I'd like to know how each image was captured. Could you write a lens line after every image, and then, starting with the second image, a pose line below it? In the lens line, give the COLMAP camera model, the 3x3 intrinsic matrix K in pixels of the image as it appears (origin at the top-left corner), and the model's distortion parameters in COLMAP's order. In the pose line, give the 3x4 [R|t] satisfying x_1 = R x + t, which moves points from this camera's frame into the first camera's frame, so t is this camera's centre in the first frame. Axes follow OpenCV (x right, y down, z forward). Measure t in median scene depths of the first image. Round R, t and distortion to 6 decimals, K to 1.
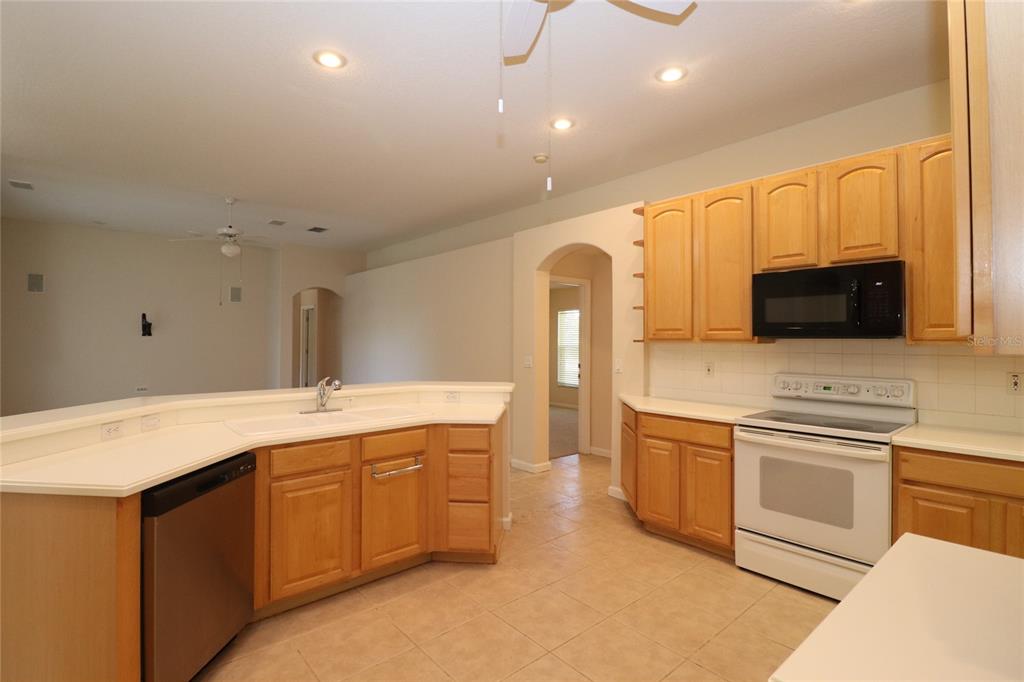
lens RADIAL K [[485.0, 0, 505.0], [0, 485.0, 334.9], [0, 0, 1]] dist [0.011486, -0.018319]
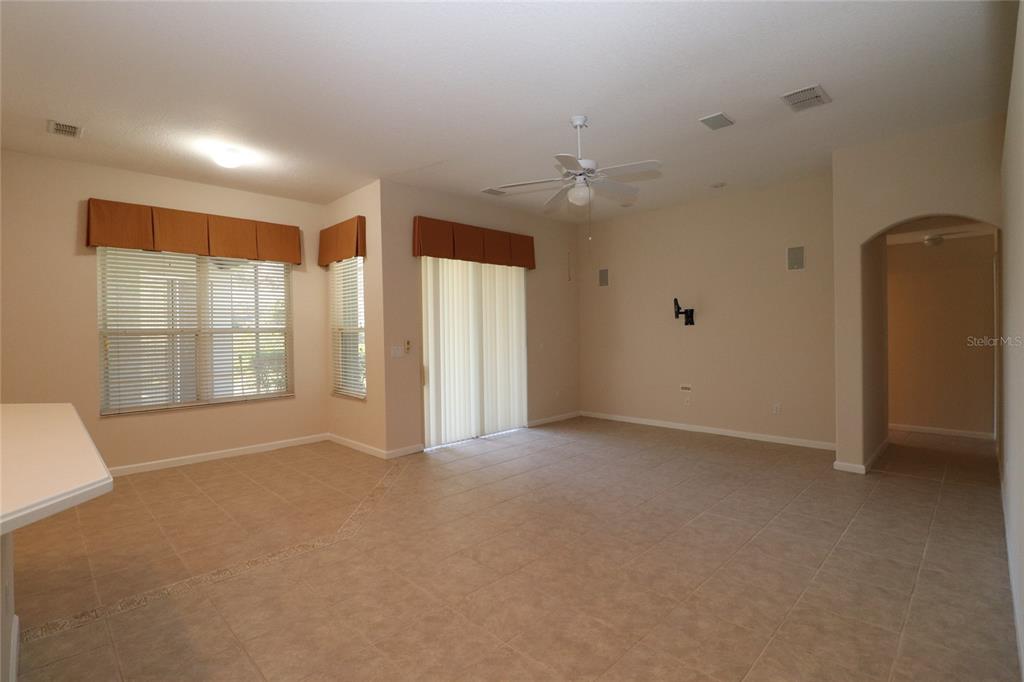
lens RADIAL K [[482.5, 0, 502.4], [0, 482.5, 332.6], [0, 0, 1]] dist [-0.003407, -0.001165]
pose [[0.068830, -0.004087, -0.997620, 0.170668], [0.025490, 0.999672, -0.002337, 0.022821], [0.997303, -0.025269, 0.068911, 1.644851]]
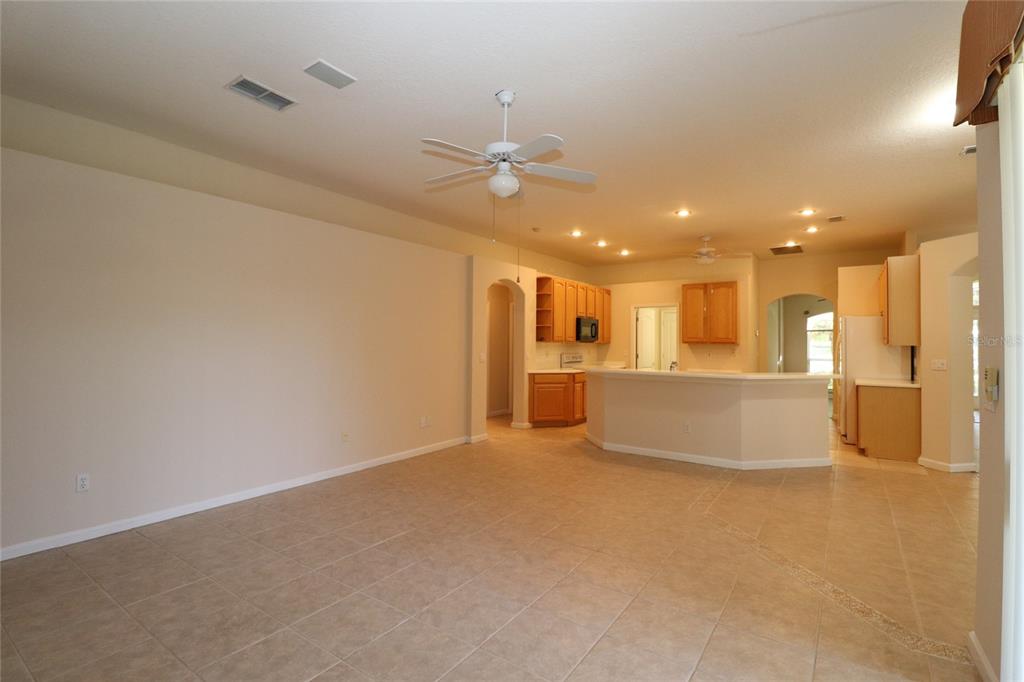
lens RADIAL K [[479.4, 0, 506.9], [0, 479.4, 334.2], [0, 0, 1]] dist [0.005596, -0.016634]
pose [[-0.247196, 0.006865, 0.968941, -2.157484], [-0.019437, 0.999739, -0.012041, 0.013398], [-0.968771, -0.021810, -0.246998, 2.208583]]
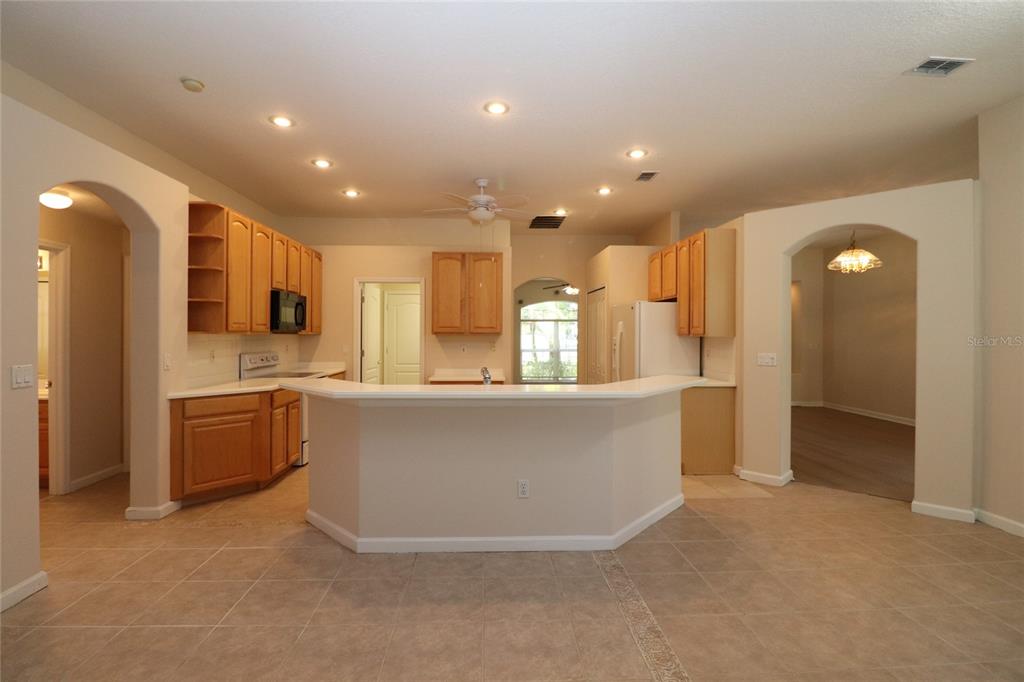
lens RADIAL K [[479.4, 0, 506.9], [0, 479.4, 334.2], [0, 0, 1]] dist [0.005596, -0.016634]
pose [[-0.789705, -0.009695, 0.613410, -1.095512], [-0.015969, 0.999861, -0.004756, 0.016616], [-0.613279, -0.013551, -0.789750, 1.888001]]
